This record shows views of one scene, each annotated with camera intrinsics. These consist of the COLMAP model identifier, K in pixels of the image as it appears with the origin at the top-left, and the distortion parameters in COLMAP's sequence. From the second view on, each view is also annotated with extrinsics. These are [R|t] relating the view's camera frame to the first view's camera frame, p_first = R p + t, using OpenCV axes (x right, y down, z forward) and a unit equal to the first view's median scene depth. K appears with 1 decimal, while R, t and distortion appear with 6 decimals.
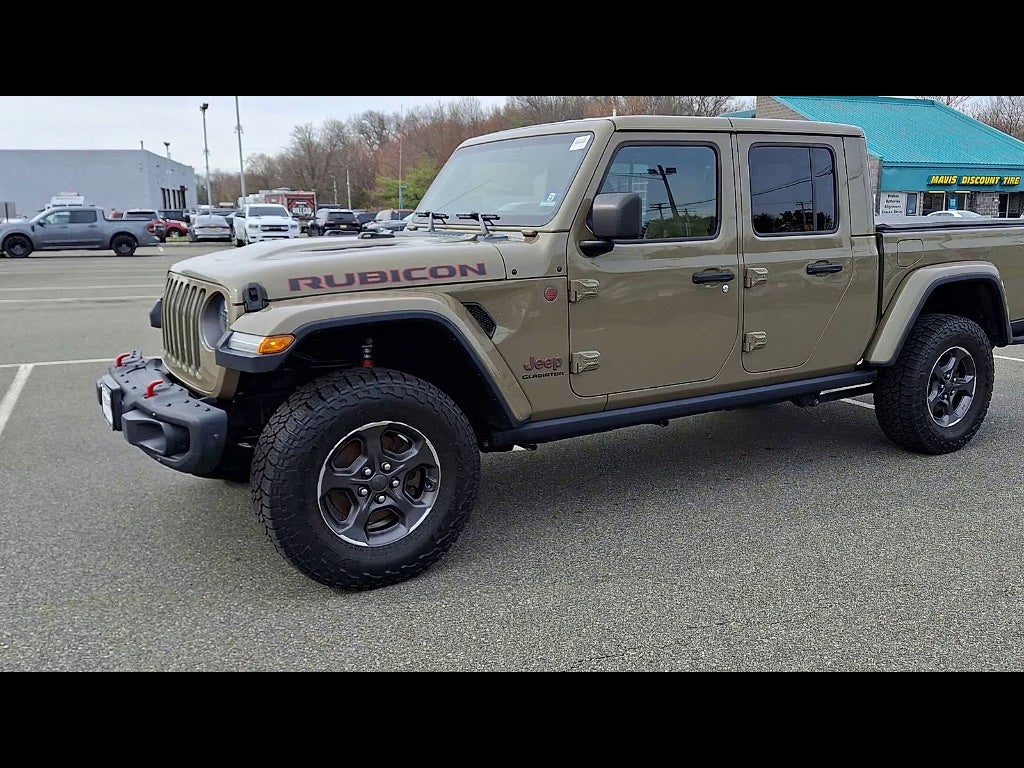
lens RADIAL K [[879.2, 0, 576.3], [0, 879.2, 388.1], [0, 0, 1]] dist [0.107645, -0.002432]
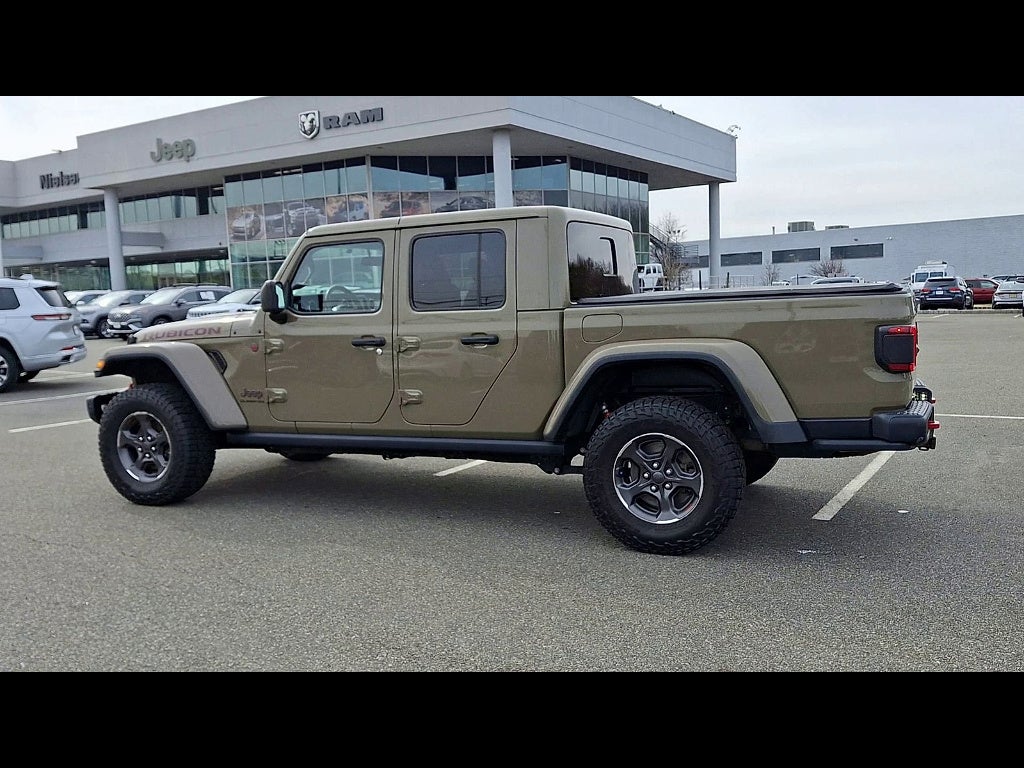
lens RADIAL K [[899.1, 0, 512.0], [0, 899.1, 384.0], [0, 0, 1]] dist [0.127114, -0.306311]
pose [[0.540694, 0.070162, -0.838288, 1.486402], [-0.136602, 0.990612, -0.005197, -0.095634], [0.830054, 0.117322, 0.545202, 0.515803]]
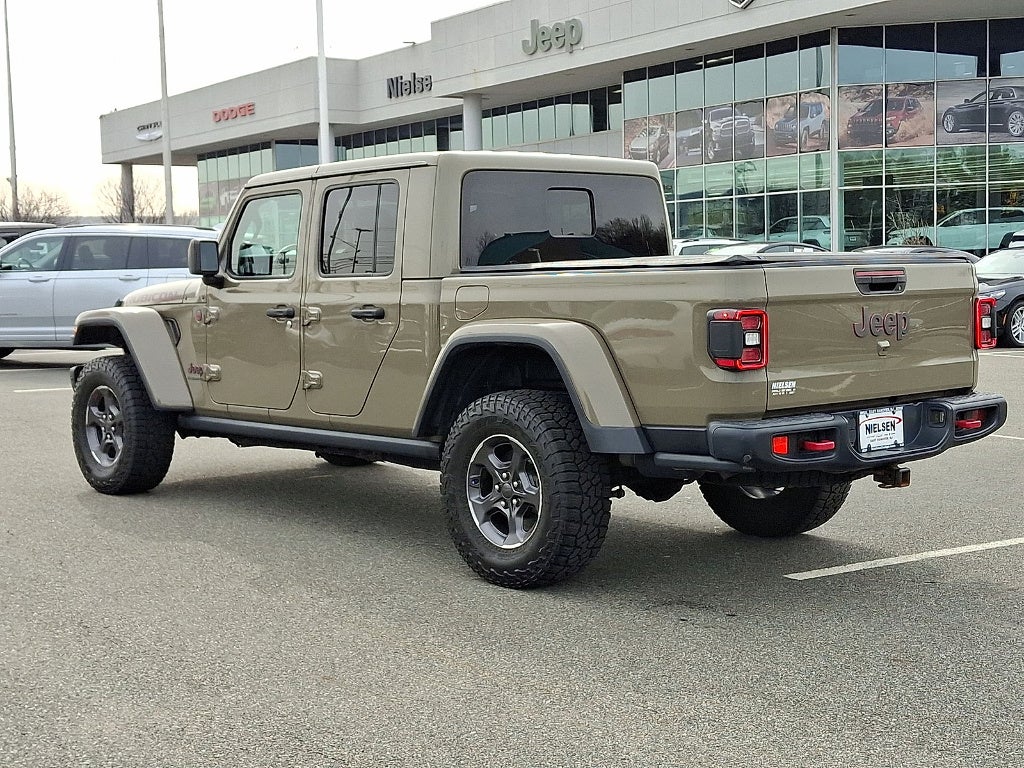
lens RADIAL K [[1480.0, 0, 512.0], [0, 1480.0, 384.0], [0, 0, 1]] dist [0.326039, -1.313318]
pose [[0.140239, 0.079497, -0.986921, 2.163414], [-0.180068, 0.982197, 0.053529, -0.205371], [0.973606, 0.170206, 0.152057, 1.107636]]
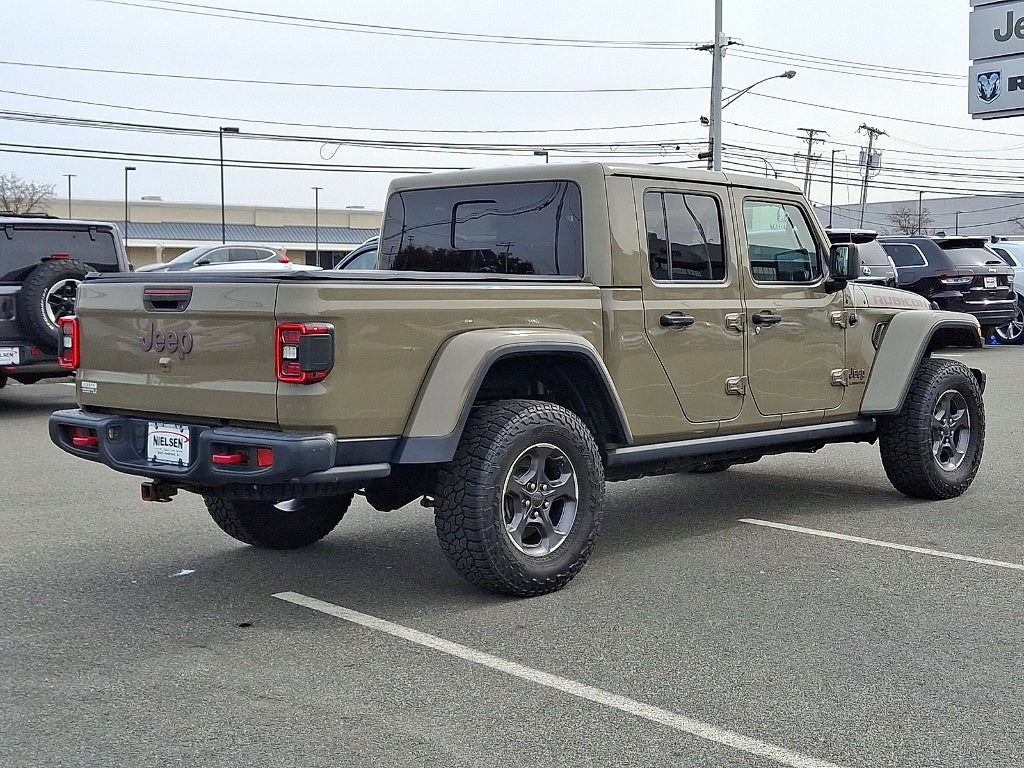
lens RADIAL K [[1480.0, 0, 512.0], [0, 1480.0, 384.0], [0, 0, 1]] dist [0.326039, -1.313318]
pose [[-0.977358, 0.026357, -0.209944, 0.680708], [-0.029727, 0.965266, 0.259574, -0.624210], [0.209494, 0.259938, -0.942626, 3.254548]]
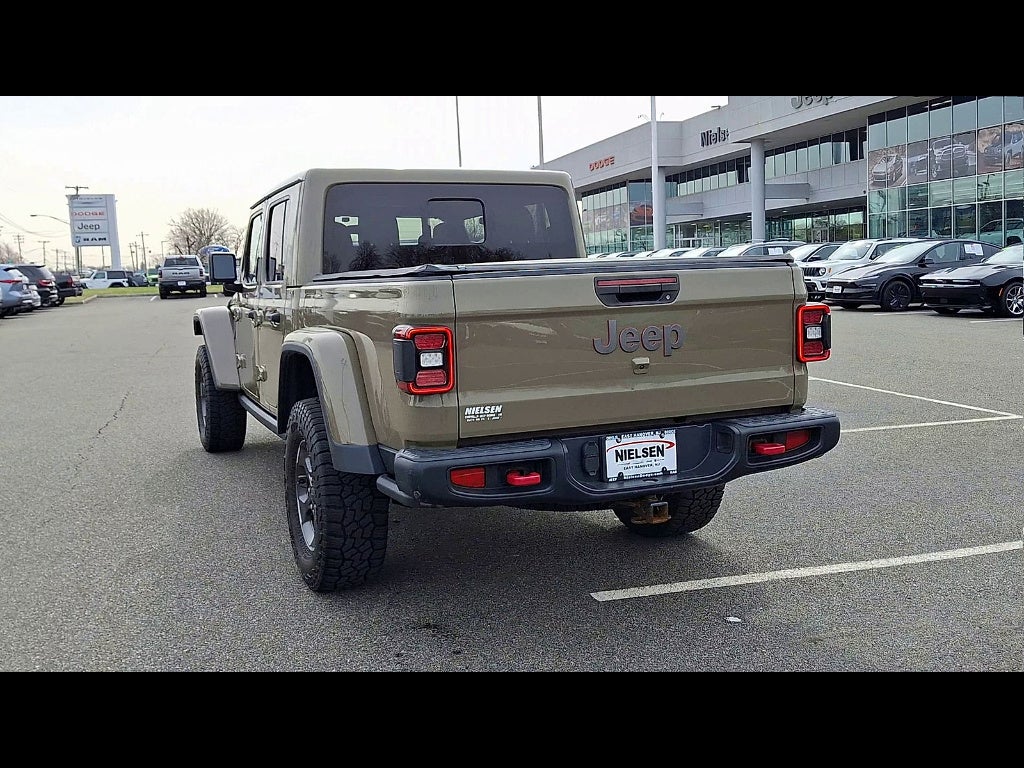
lens RADIAL K [[959.5, 0, 510.6], [0, 959.5, 373.7], [0, 0, 1]] dist [0.146134, -0.306154]
pose [[-0.170279, 0.114025, -0.978776, 1.583004], [-0.162319, 0.976468, 0.141995, -0.325303], [0.971935, 0.183052, -0.147764, 1.716968]]
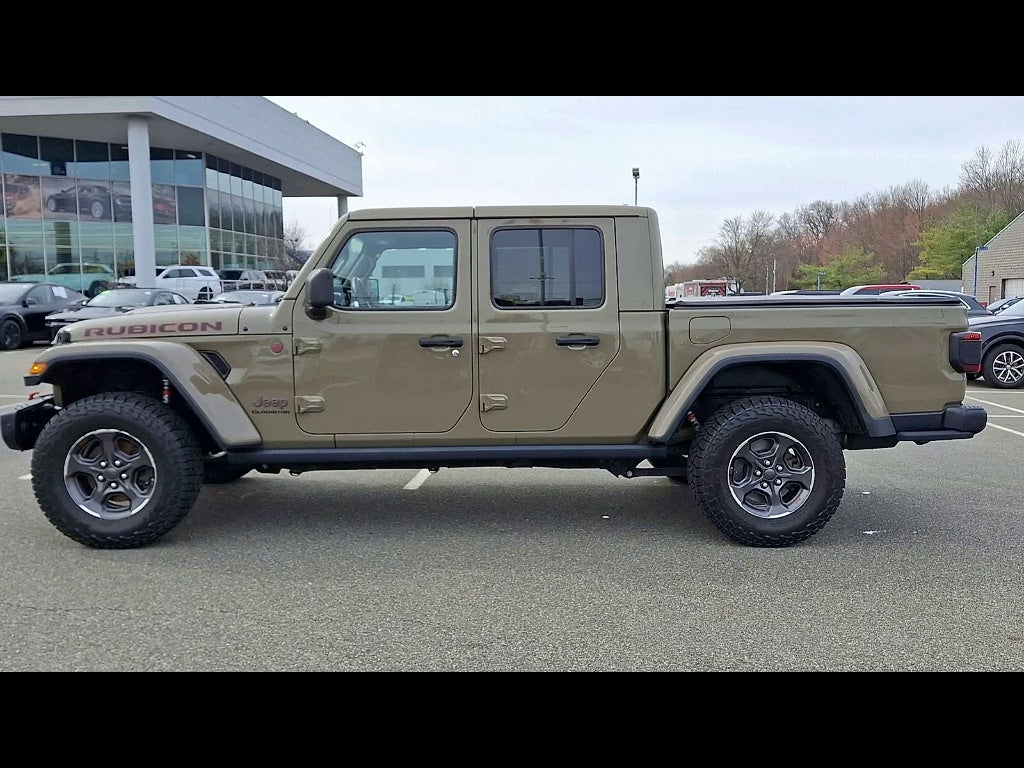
lens RADIAL K [[875.0, 0, 512.0], [0, 875.0, 384.0], [0, 0, 1]] dist [0.044390, -0.011978]
pose [[0.855110, 0.056330, -0.515377, 0.893752], [-0.107080, 0.991835, -0.069261, -0.004180], [0.507267, 0.114412, 0.854160, 0.097819]]
